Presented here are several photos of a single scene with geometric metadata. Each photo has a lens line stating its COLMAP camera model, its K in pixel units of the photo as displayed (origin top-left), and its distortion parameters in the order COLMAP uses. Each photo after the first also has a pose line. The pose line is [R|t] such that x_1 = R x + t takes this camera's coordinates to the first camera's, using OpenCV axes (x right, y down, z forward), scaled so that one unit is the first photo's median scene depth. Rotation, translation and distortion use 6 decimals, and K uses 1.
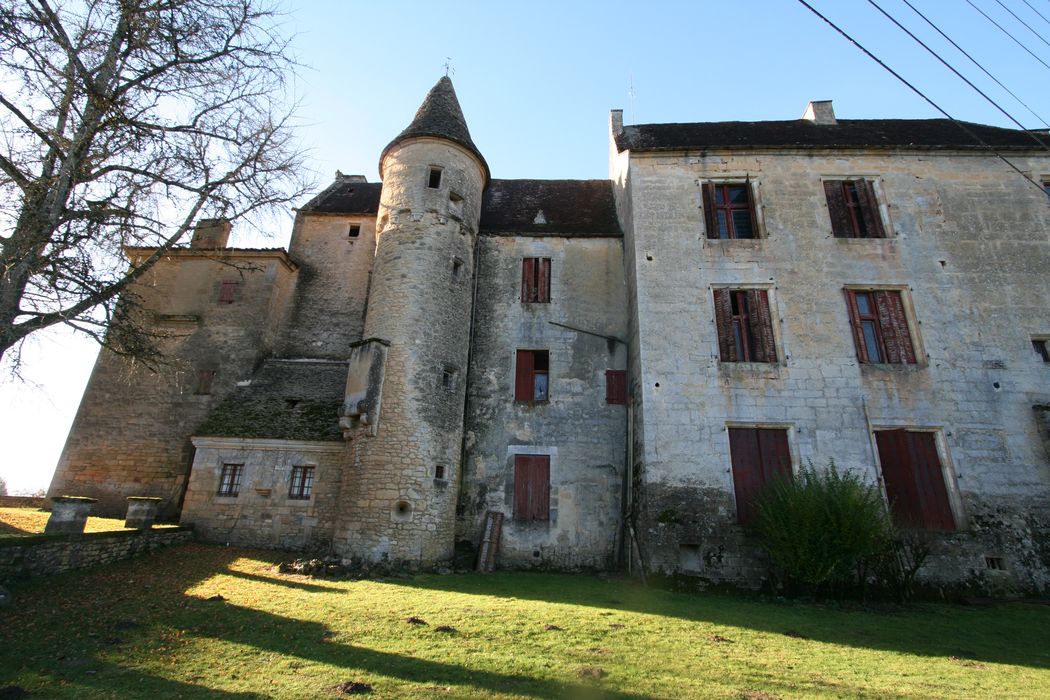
lens RADIAL K [[480.3, 0, 521.7], [0, 480.3, 350.1], [0, 0, 1]] dist [-0.015297, 0.001437]
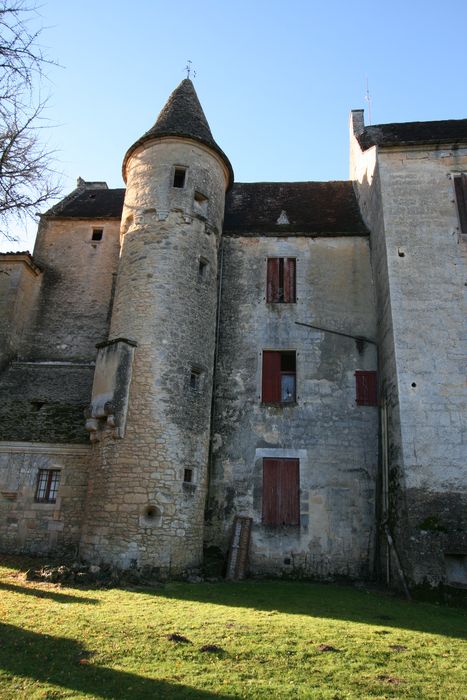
lens RADIAL K [[466.7, 0, 233.2], [0, 466.7, 350.2], [0, 0, 1]] dist [-0.005076, 0.007162]
pose [[0.999186, -0.006273, -0.039857, -0.036190], [0.005651, 0.999861, -0.015699, 0.014354], [0.039950, 0.015461, 0.999082, 0.049557]]
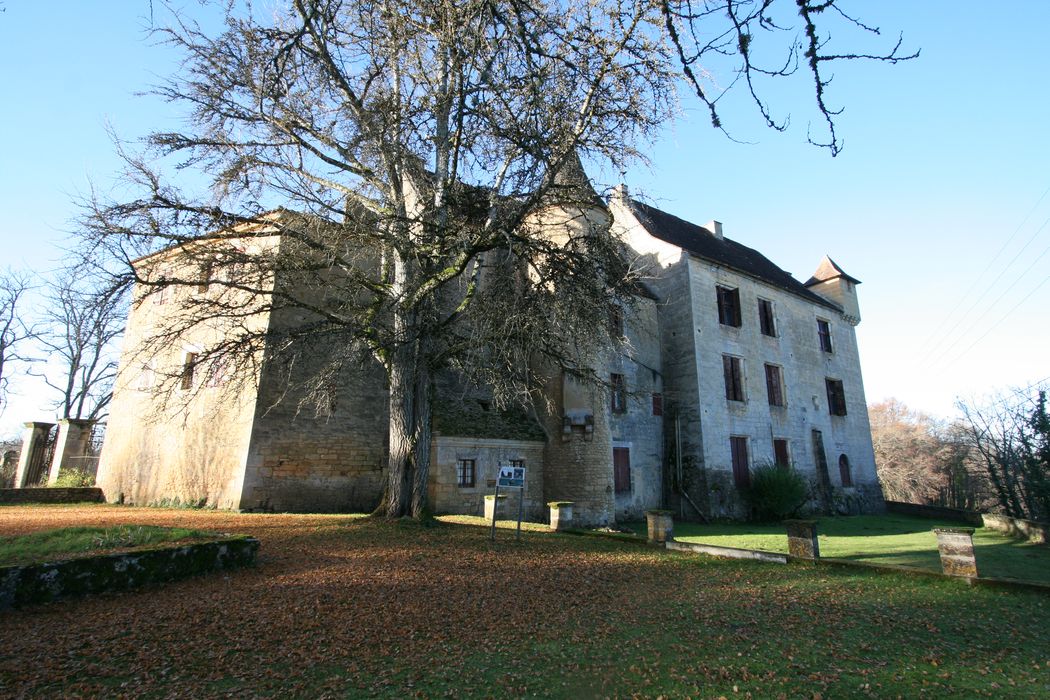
lens RADIAL K [[480.3, 0, 527.7], [0, 480.3, 350.8], [0, 0, 1]] dist [-0.015297, 0.001437]
pose [[0.805347, 0.115272, 0.581488, -1.136663], [-0.178195, 0.982620, 0.052005, -0.105077], [-0.565387, -0.145500, 0.811891, -0.000507]]
